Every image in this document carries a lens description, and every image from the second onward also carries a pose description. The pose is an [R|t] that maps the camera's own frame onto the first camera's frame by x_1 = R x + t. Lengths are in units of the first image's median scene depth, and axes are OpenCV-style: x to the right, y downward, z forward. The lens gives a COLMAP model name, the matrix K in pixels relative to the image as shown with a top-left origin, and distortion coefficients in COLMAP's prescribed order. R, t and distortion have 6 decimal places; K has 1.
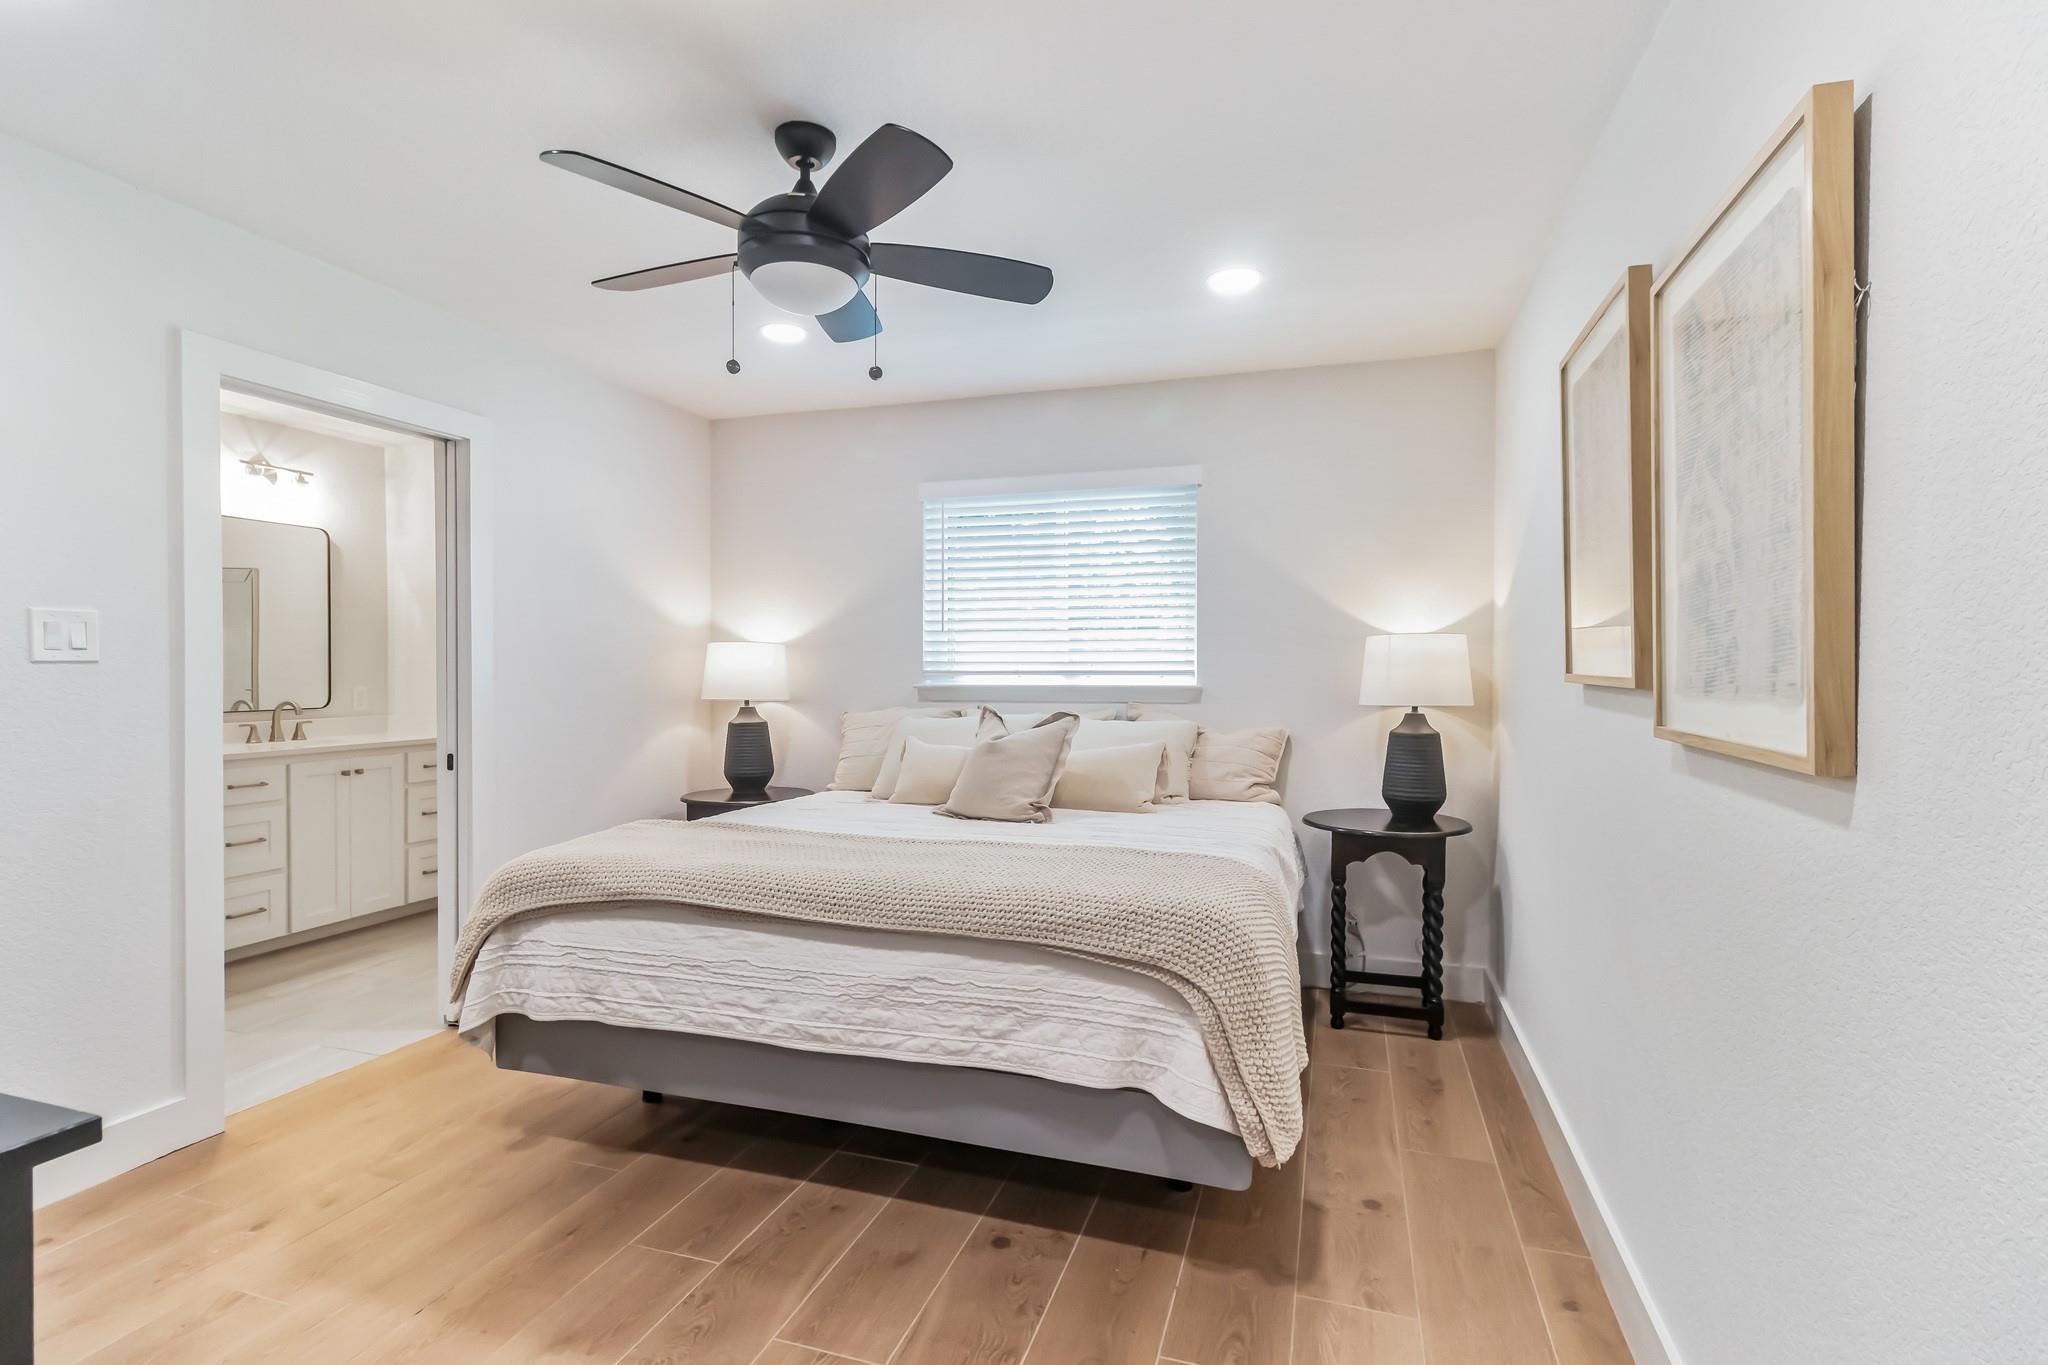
lens RADIAL K [[988.7, 0, 1024.0], [0, 988.7, 682.5], [0, 0, 1]] dist [0.000804, 0.000148]
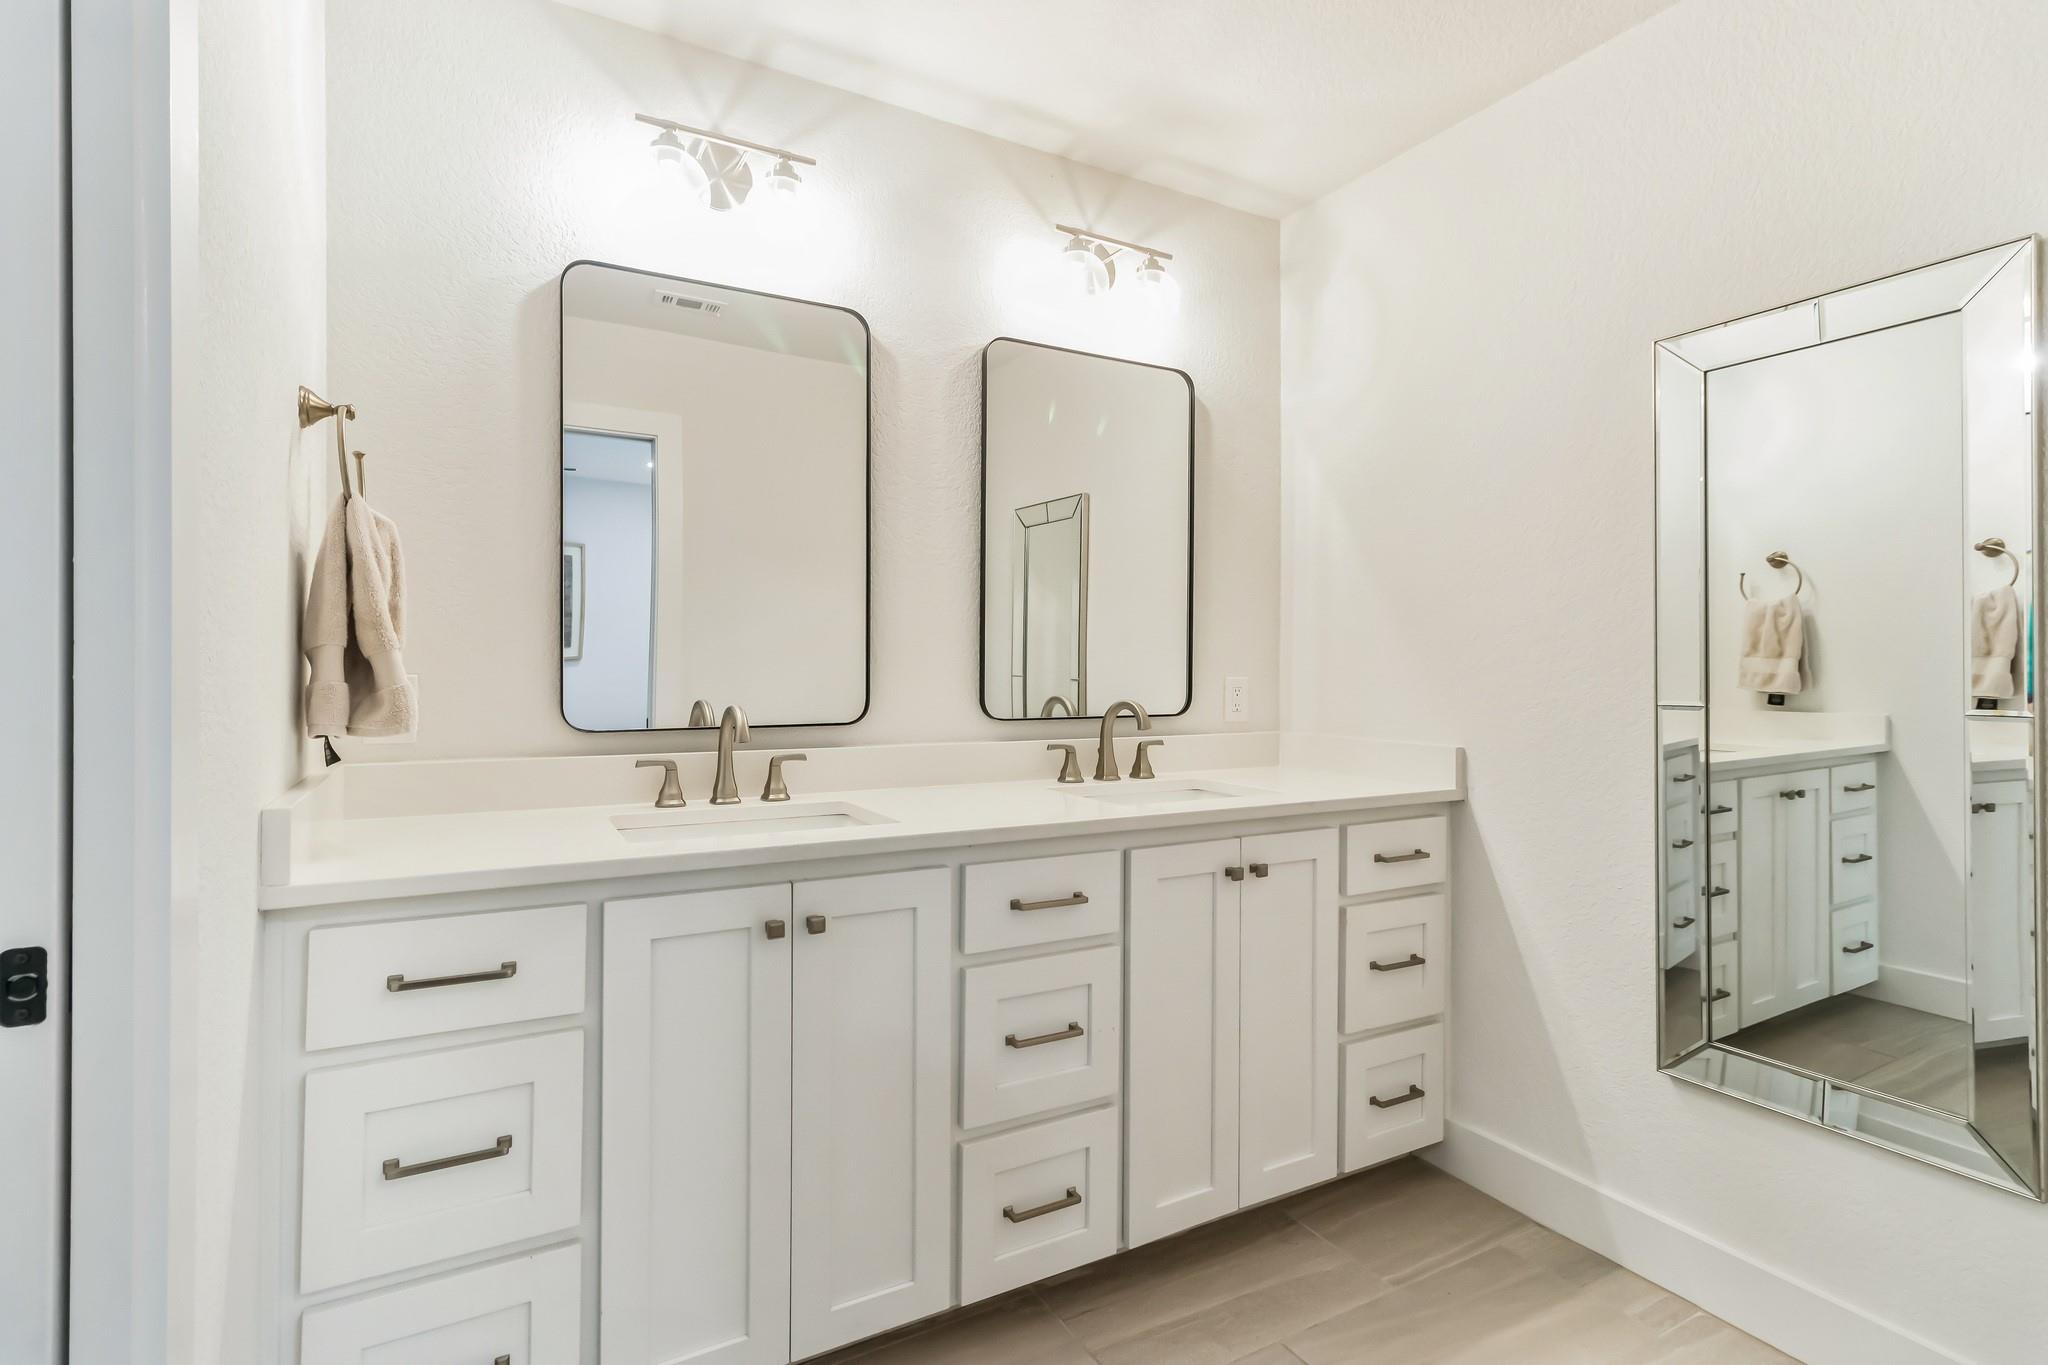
lens RADIAL K [[957.6, 0, 1000.9], [0, 957.6, 667.9], [0, 0, 1]] dist [0.000508, -0.000172]
pose [[0.722811, 0.001321, -0.691045, -0.451095], [-0.014625, 0.999803, -0.013386, 0.009314], [0.690891, 0.019782, 0.722688, 0.600467]]
